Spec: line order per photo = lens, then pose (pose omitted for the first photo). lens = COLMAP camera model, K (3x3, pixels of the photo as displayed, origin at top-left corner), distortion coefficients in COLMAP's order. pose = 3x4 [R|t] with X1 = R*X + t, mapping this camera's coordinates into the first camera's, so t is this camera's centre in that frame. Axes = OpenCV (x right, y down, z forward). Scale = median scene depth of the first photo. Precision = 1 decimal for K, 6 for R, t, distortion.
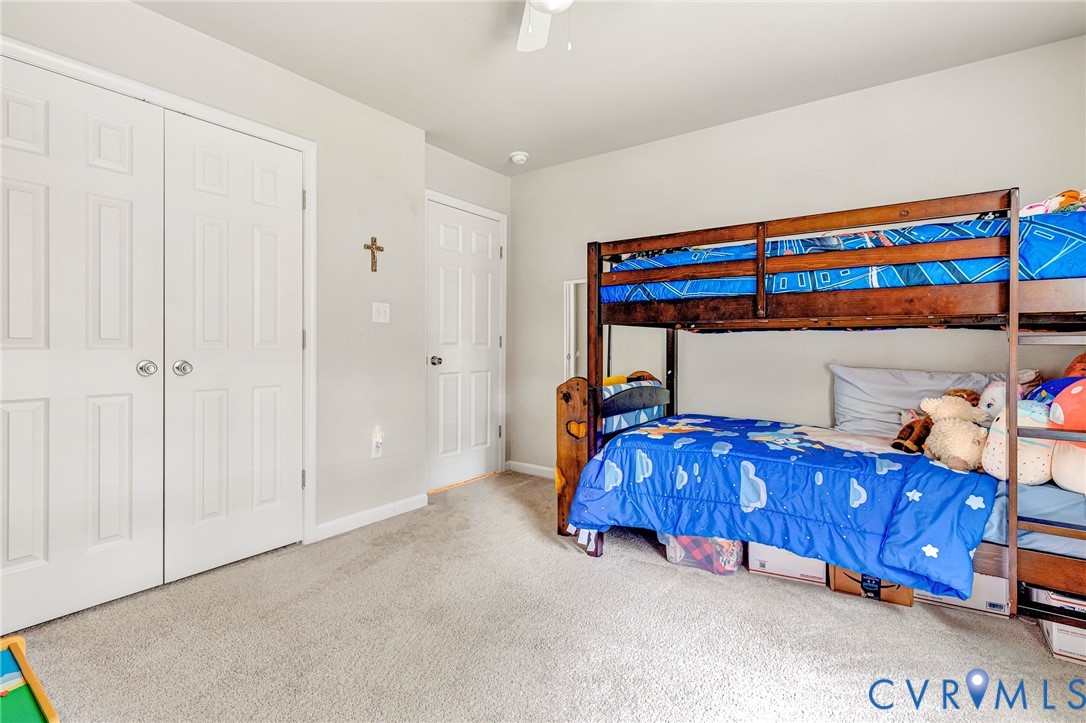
lens RADIAL K [[512.3, 0, 548.8], [0, 512.3, 358.1], [0, 0, 1]] dist [0.008479, -0.001221]
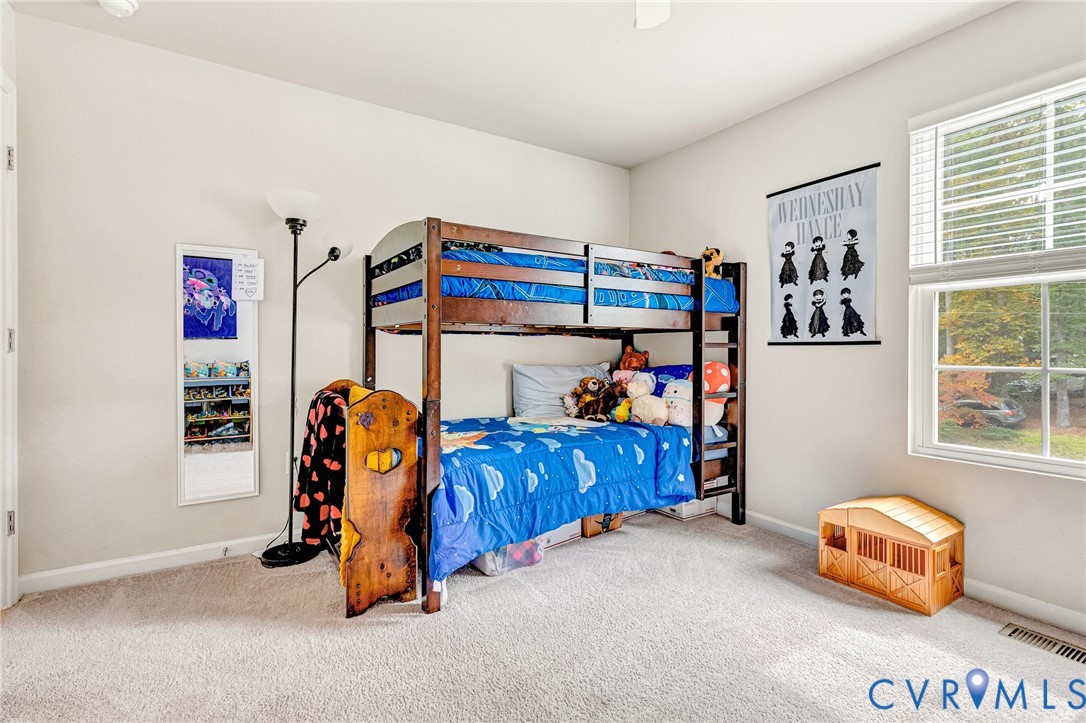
lens RADIAL K [[512.3, 0, 543.7], [0, 512.3, 359.4], [0, 0, 1]] dist [0.008479, -0.001221]
pose [[0.371944, -0.022621, 0.927980, -0.643140], [0.022812, 0.999624, 0.015224, -0.016709], [-0.927975, 0.015507, 0.372320, 0.591455]]
